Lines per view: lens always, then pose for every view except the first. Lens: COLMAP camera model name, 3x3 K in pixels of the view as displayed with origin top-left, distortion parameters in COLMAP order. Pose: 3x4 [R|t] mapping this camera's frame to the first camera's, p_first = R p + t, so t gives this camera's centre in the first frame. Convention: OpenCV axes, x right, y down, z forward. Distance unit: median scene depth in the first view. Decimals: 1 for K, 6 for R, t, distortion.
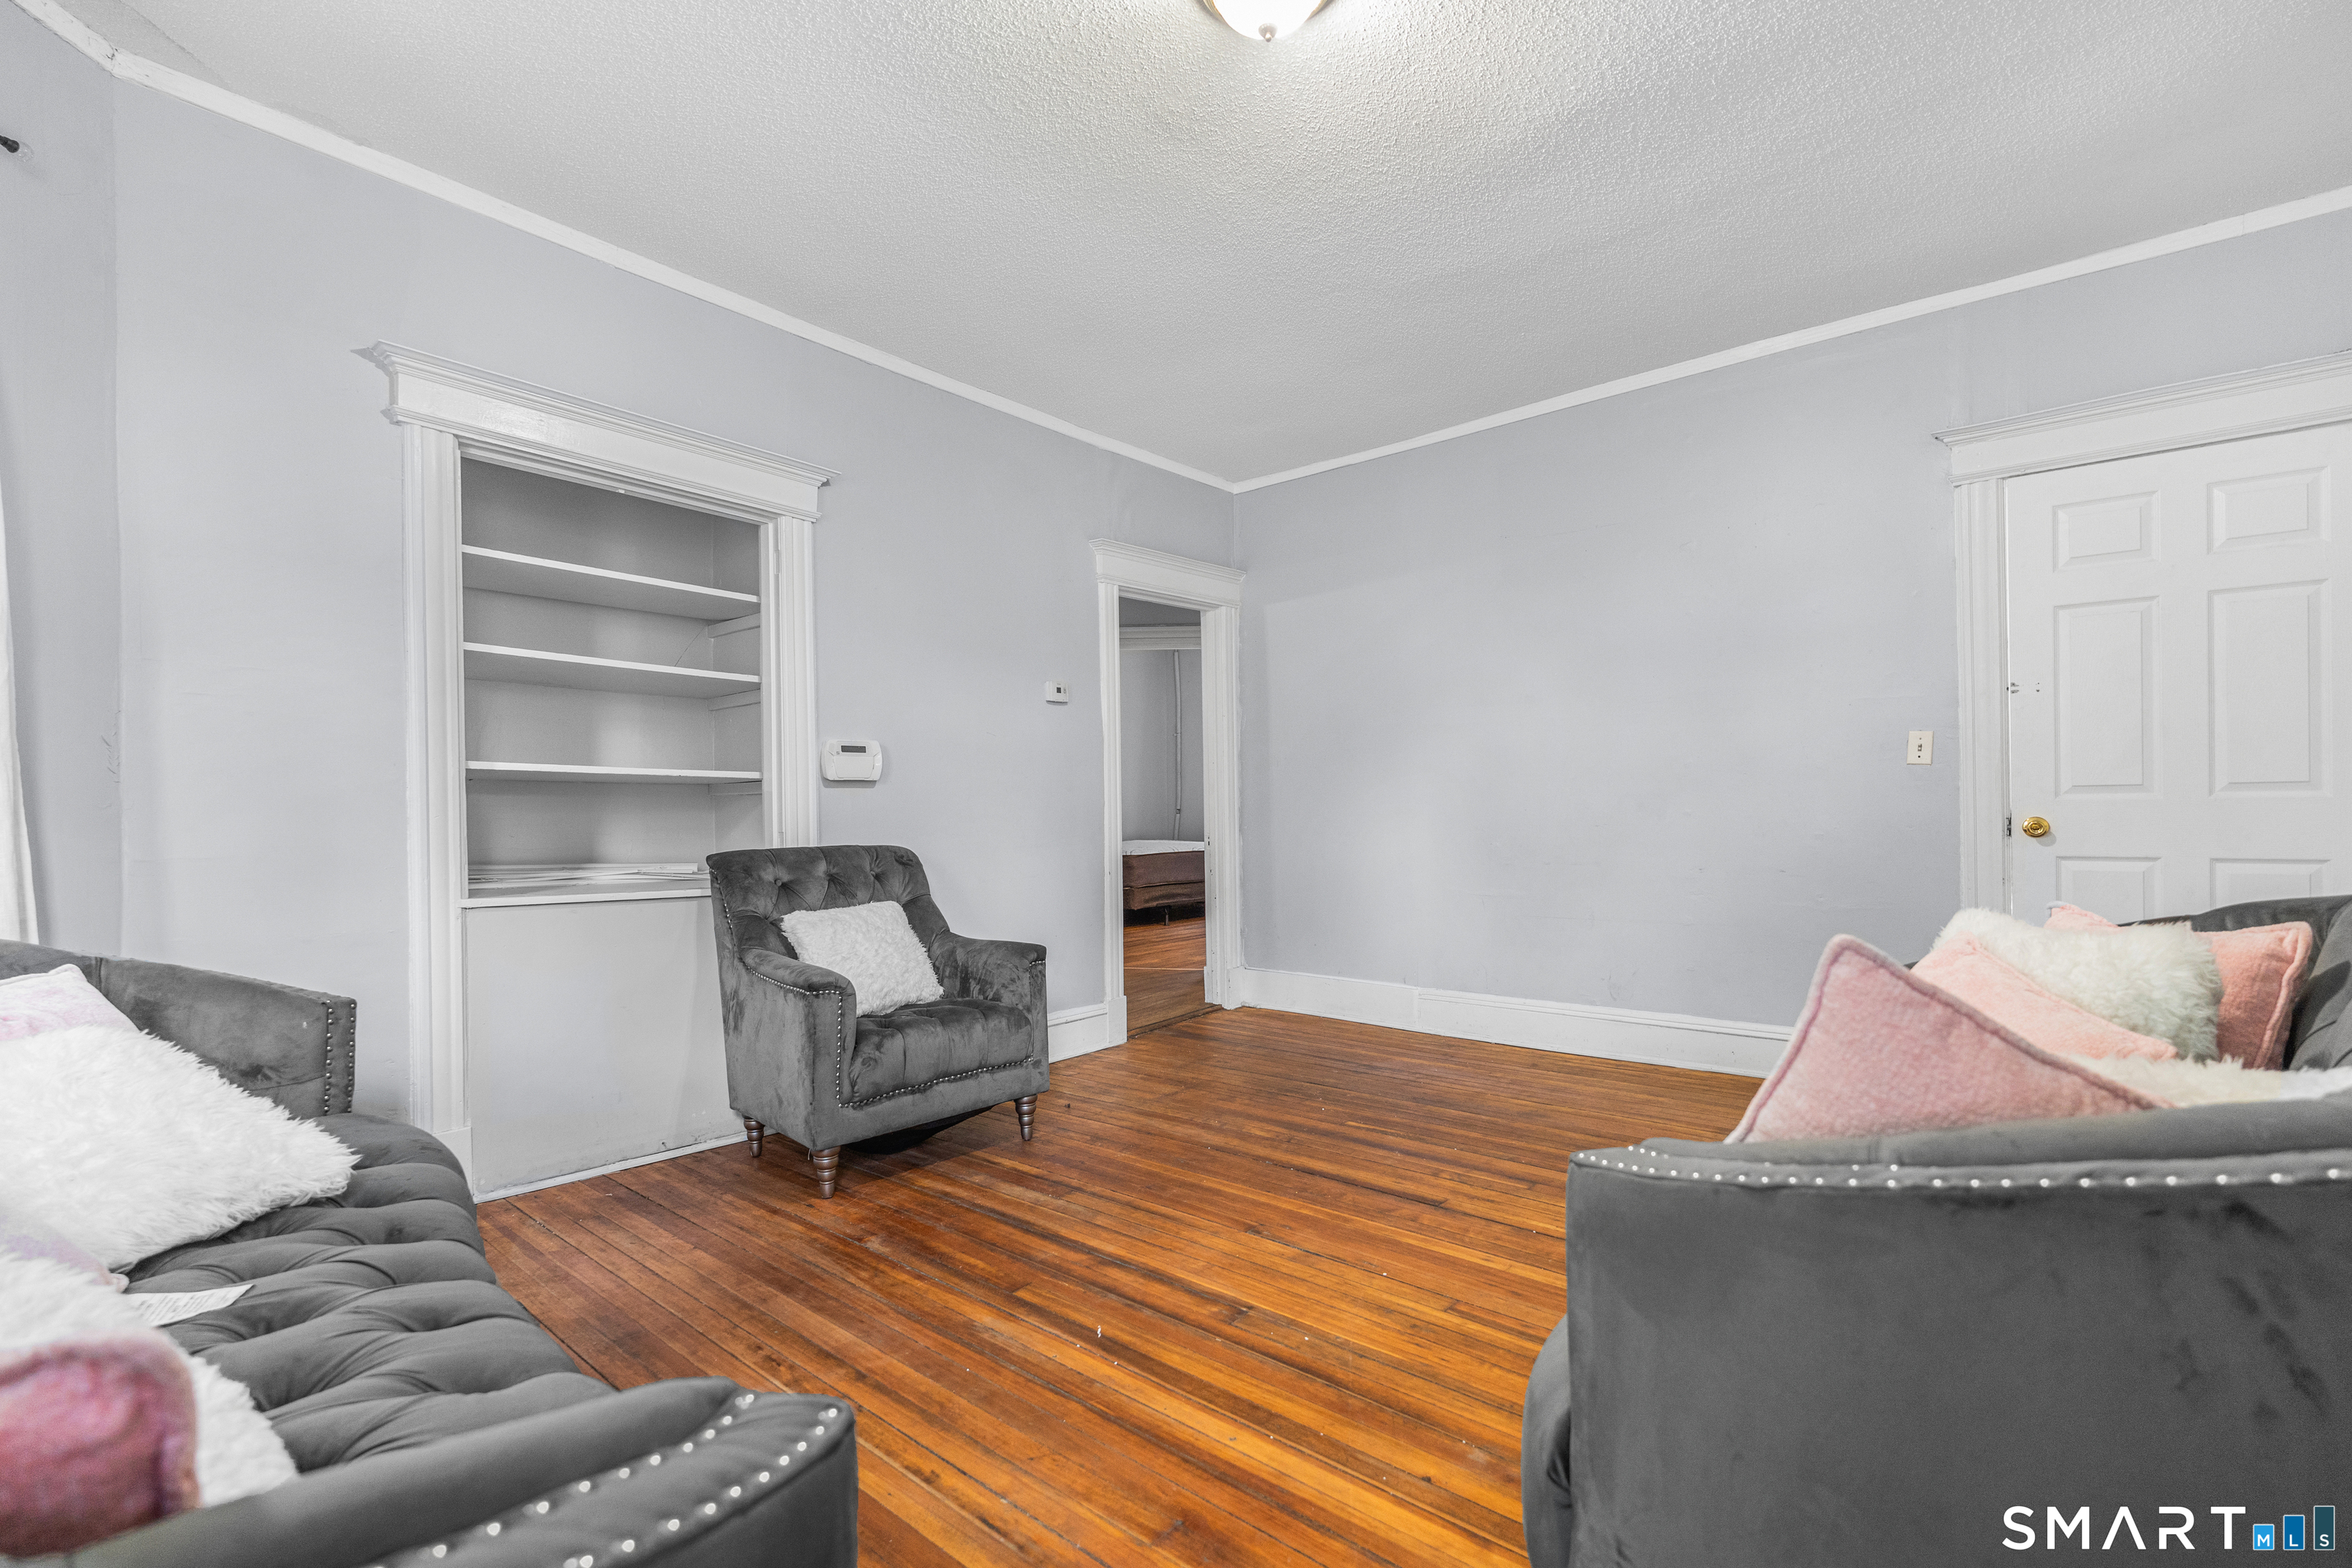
lens RADIAL K [[1014.3, 0, 1166.6], [0, 1014.3, 816.0], [0, 0, 1]] dist [-0.004107, 0.000130]
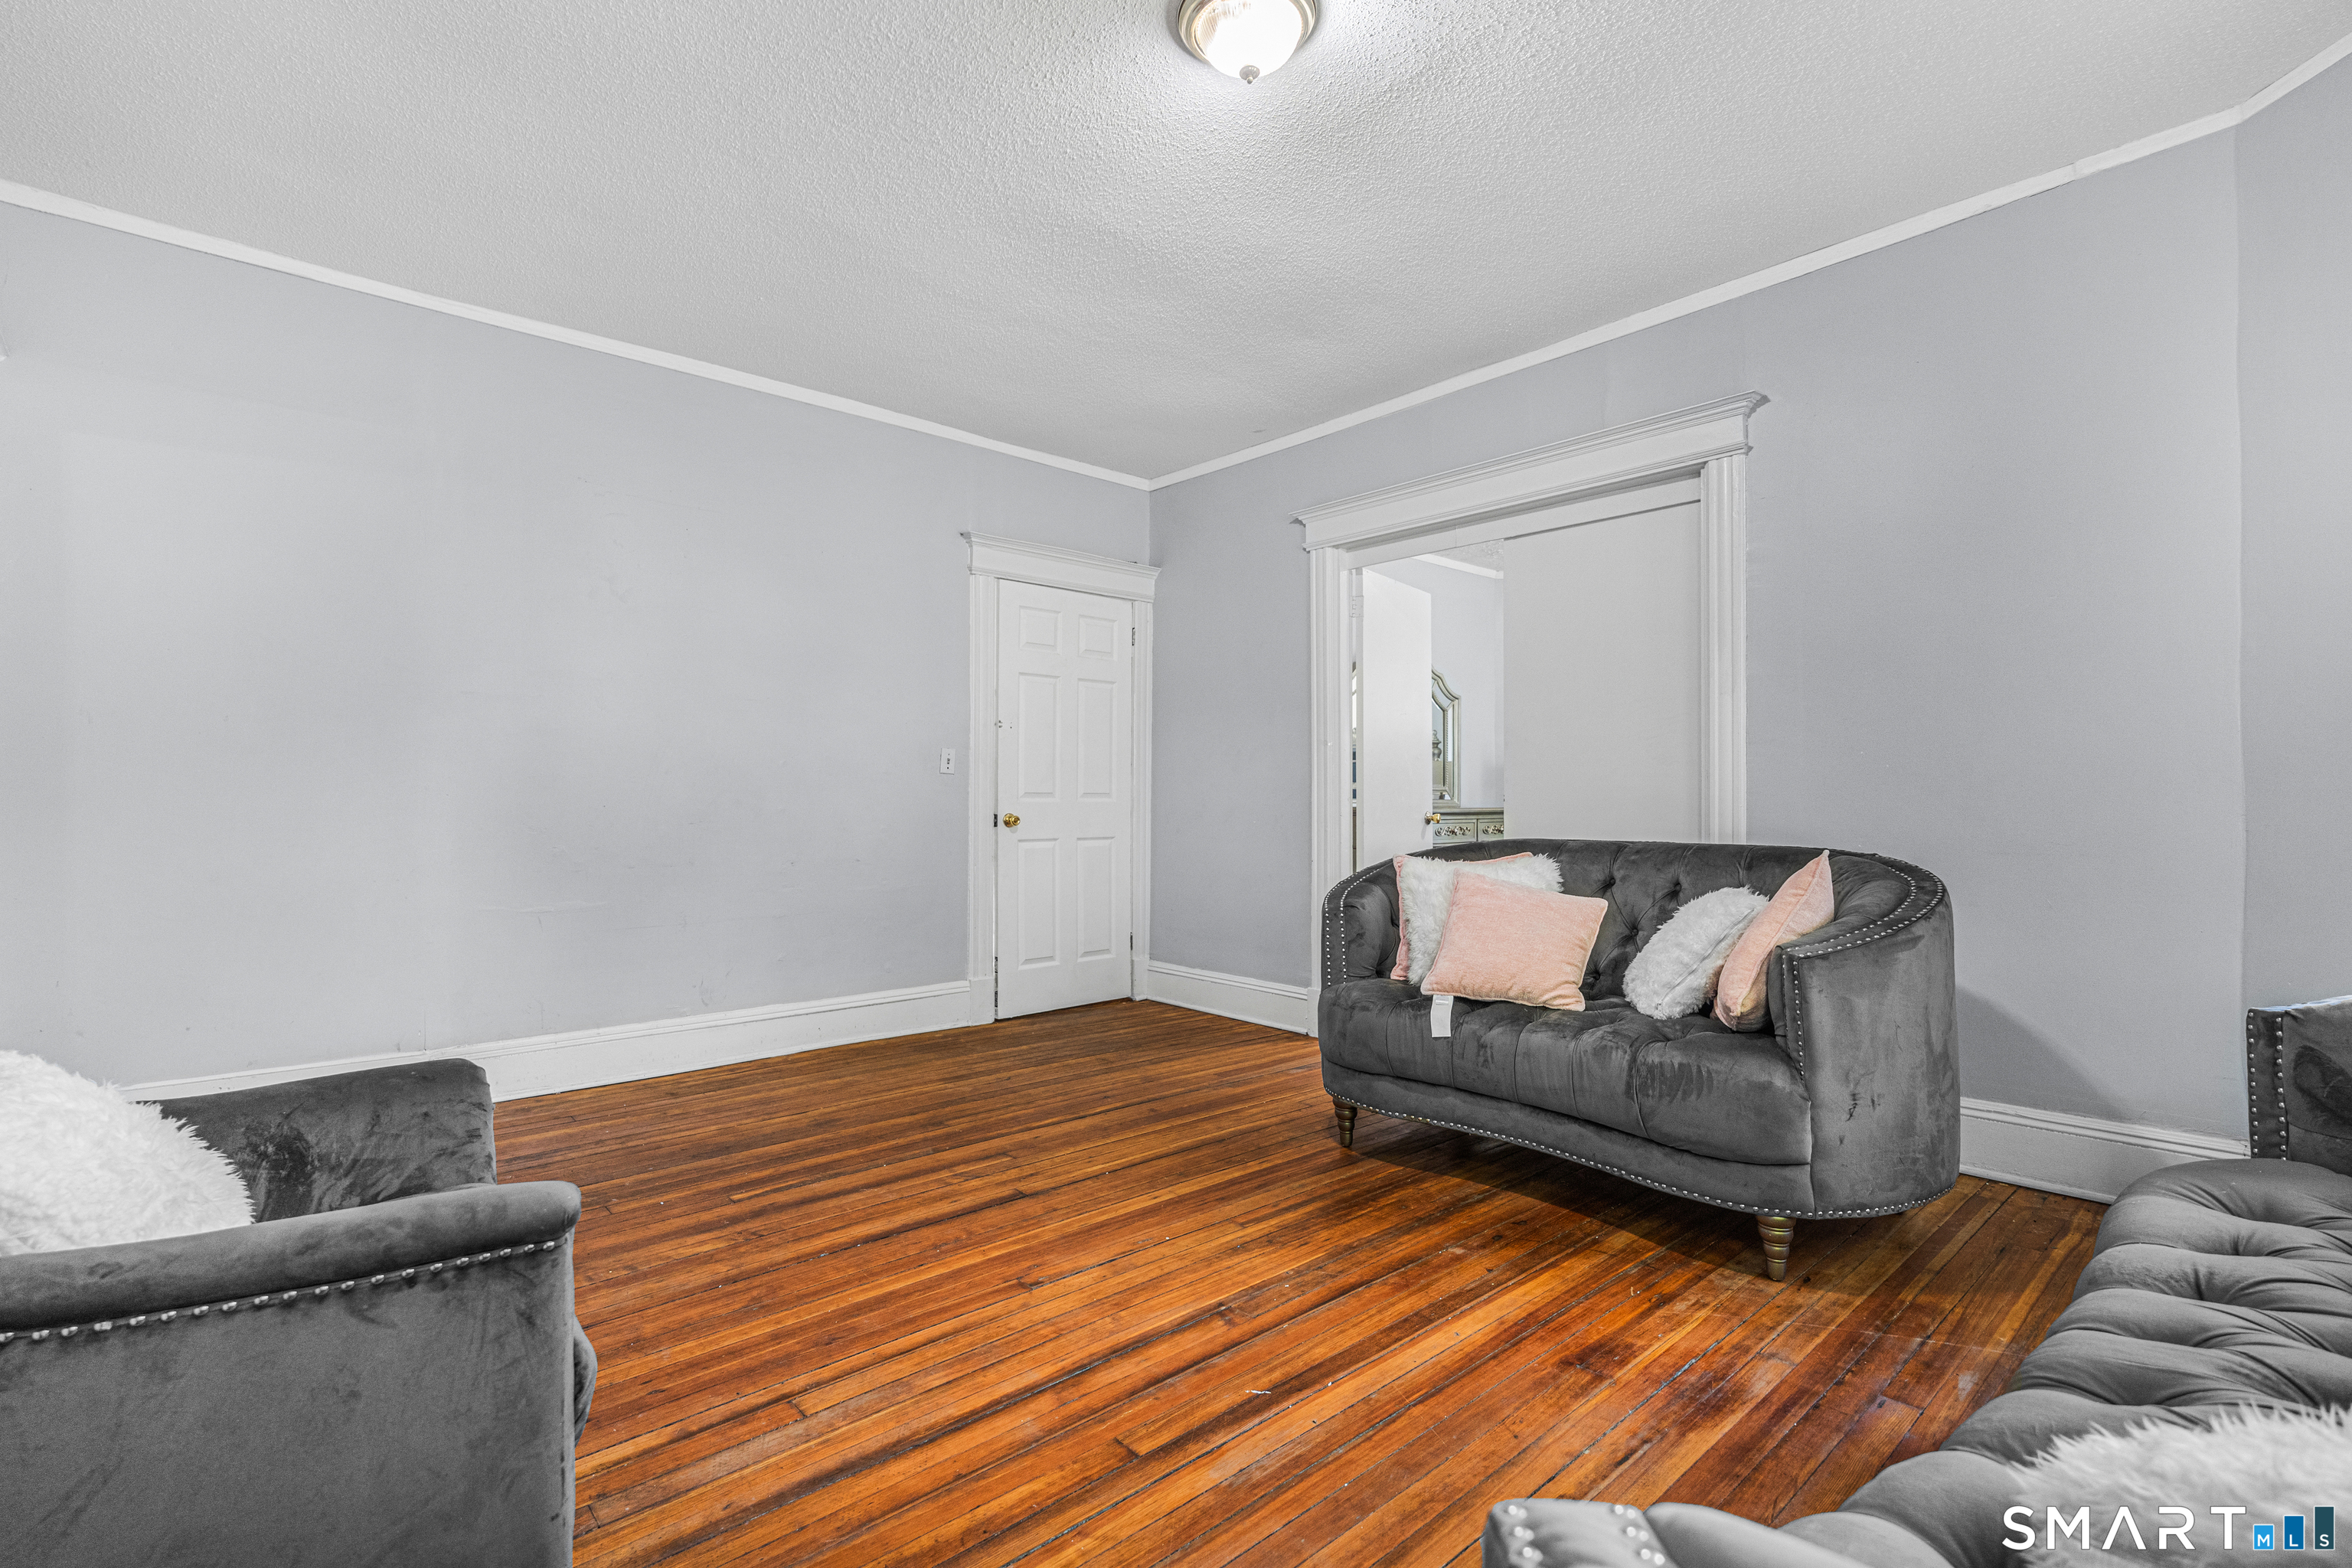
lens RADIAL K [[1014.3, 0, 1166.6], [0, 1014.3, 816.0], [0, 0, 1]] dist [-0.004107, 0.000130]
pose [[0.161473, 0.000317, 0.986877, -0.662324], [0.000333, 1.000000, -0.000376, 0.006556], [-0.986877, 0.000390, 0.161473, 0.655218]]
